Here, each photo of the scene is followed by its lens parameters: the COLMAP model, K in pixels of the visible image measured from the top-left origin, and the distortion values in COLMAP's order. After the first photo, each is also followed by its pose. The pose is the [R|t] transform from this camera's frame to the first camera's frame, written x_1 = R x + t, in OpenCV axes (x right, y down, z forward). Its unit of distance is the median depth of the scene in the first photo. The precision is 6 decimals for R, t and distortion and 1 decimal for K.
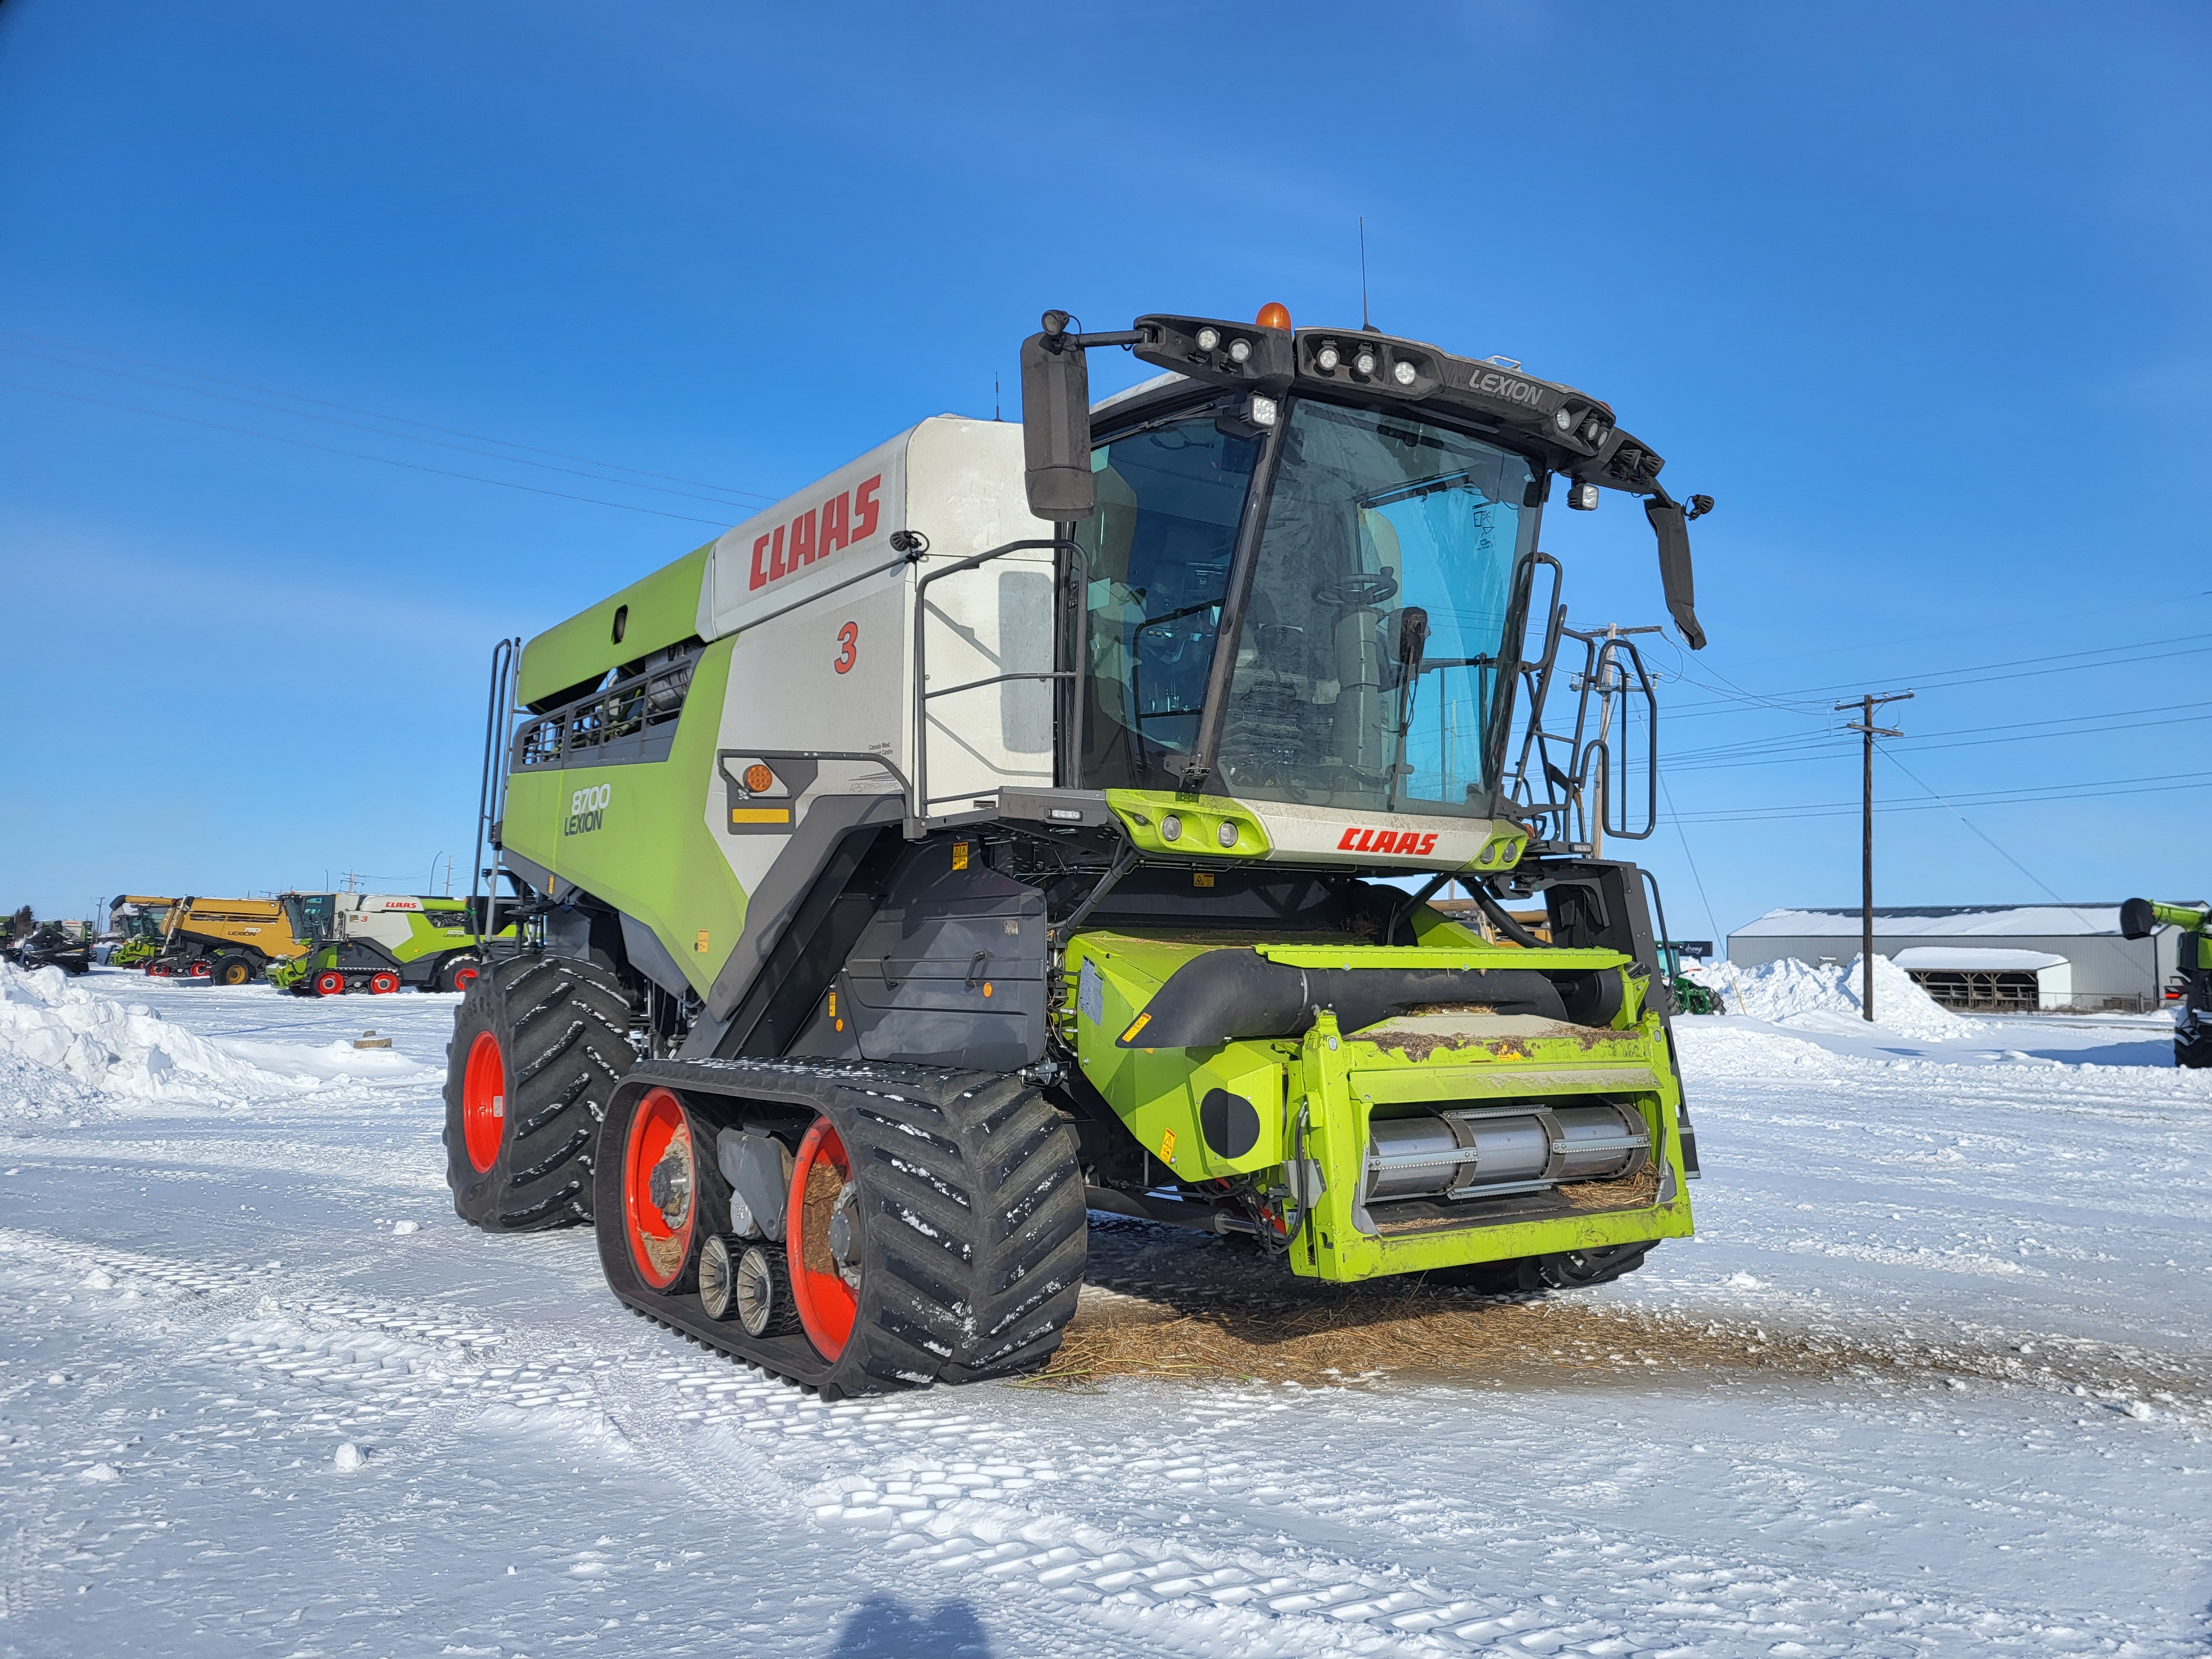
lens RADIAL K [[1660.5, 0, 1106.0], [0, 1660.5, 829.5], [0, 0, 1]] dist [0.007887, 0.001173]
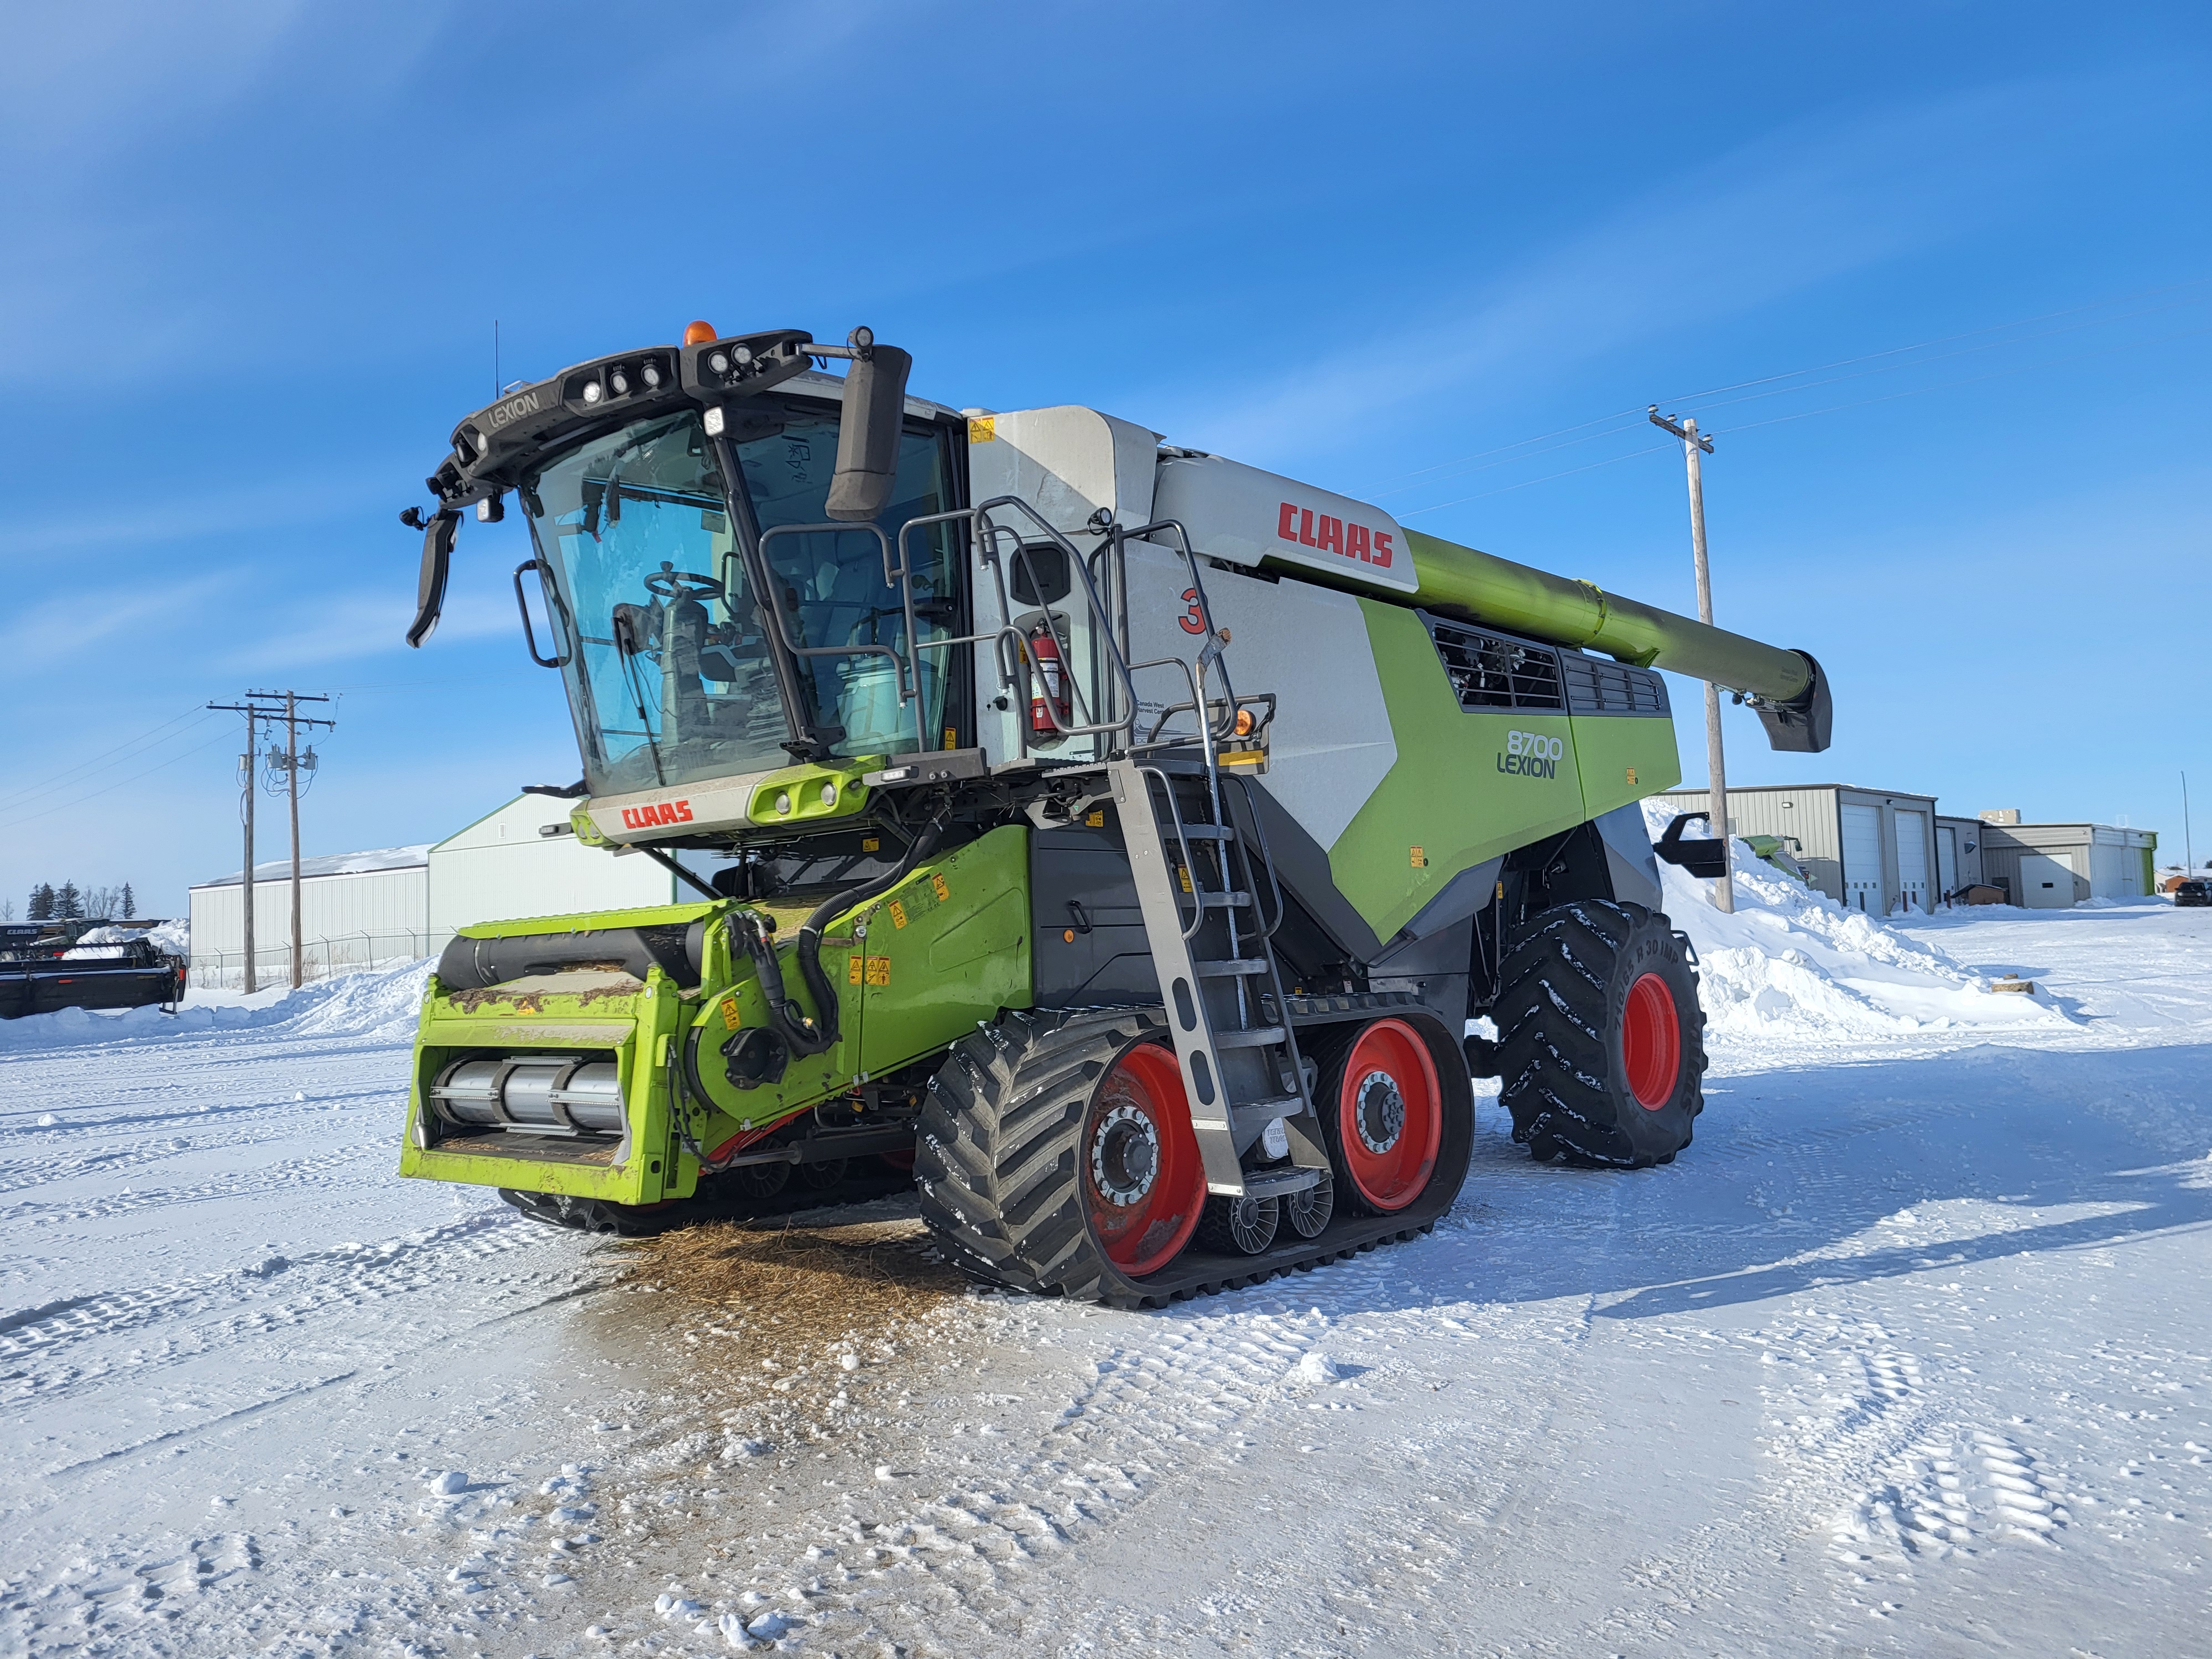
lens RADIAL K [[1660.3, 0, 1116.2], [0, 1660.3, 821.9], [0, 0, 1]] dist [0.031325, -0.001428]
pose [[0.244878, -0.091251, -0.965250, 1.380338], [0.123783, 0.990357, -0.062221, 0.124554], [0.961620, -0.104245, 0.253812, 1.066665]]
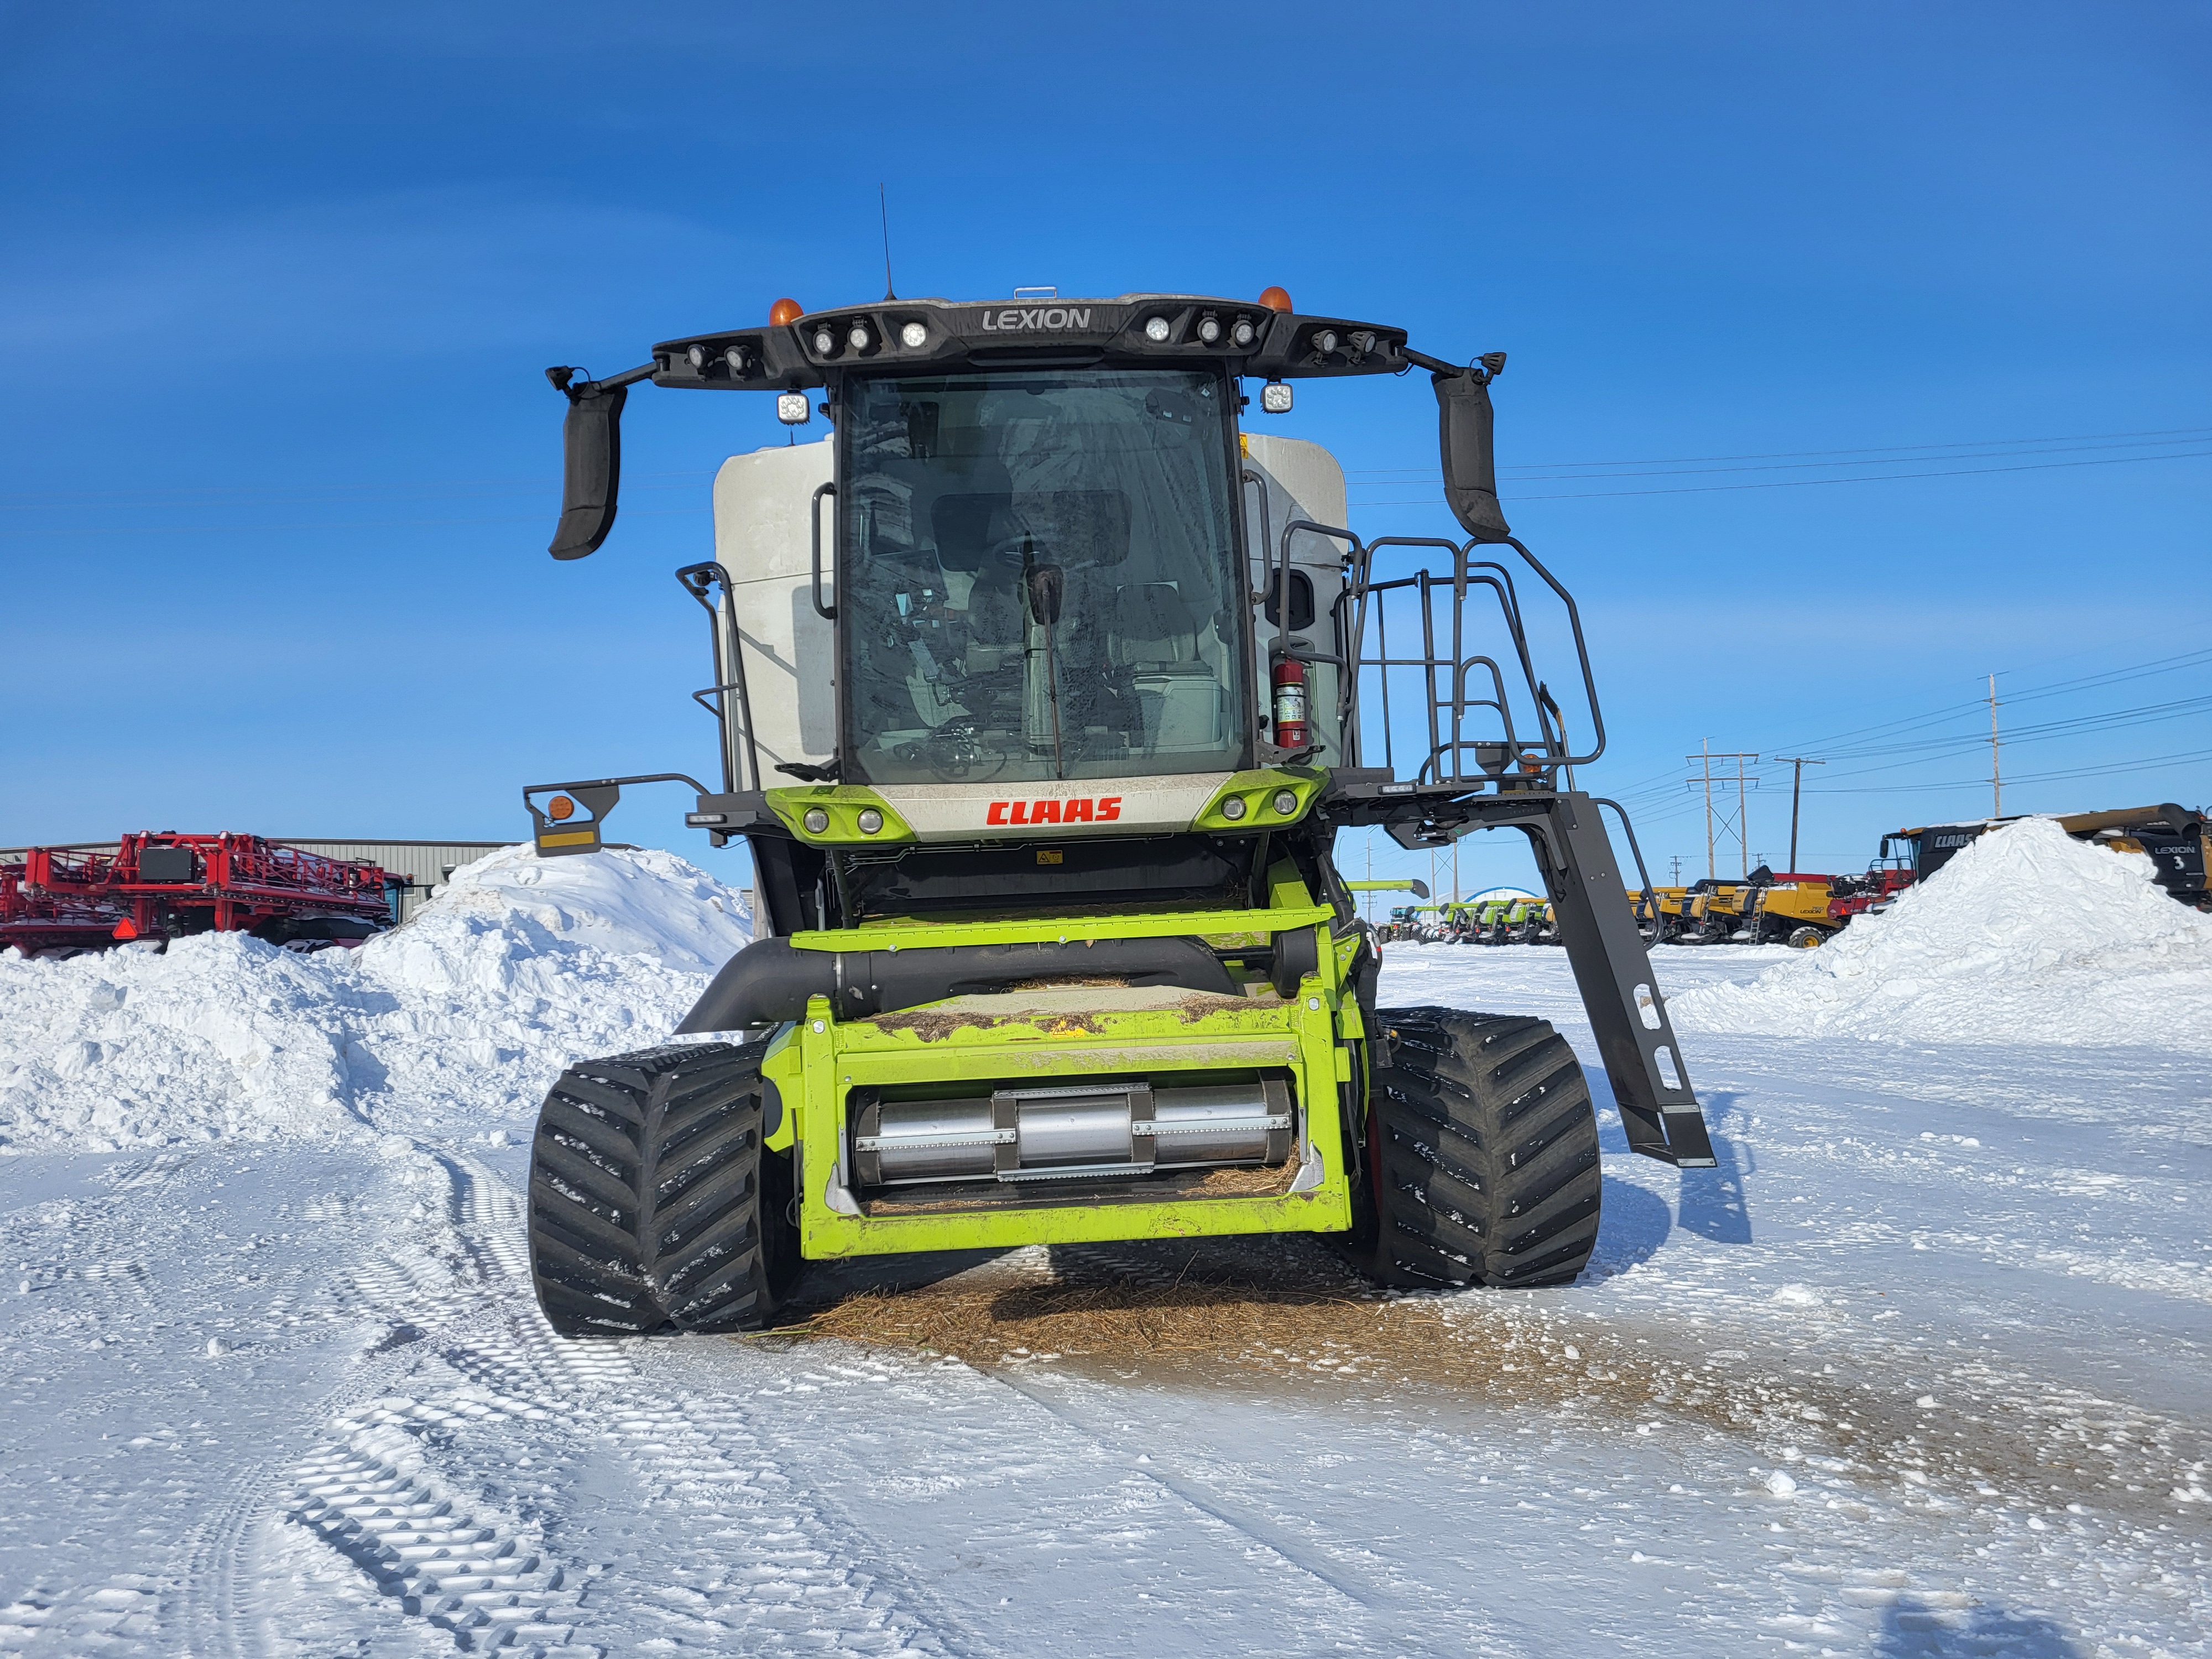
lens RADIAL K [[1673.6, 0, 1105.8], [0, 1673.6, 865.3], [0, 0, 1]] dist [0.026748, -0.007674]
pose [[0.845636, -0.073380, -0.528692, 0.743874], [0.095782, 0.995288, 0.015062, 0.028316], [0.525096, -0.063376, 0.848680, 0.200961]]
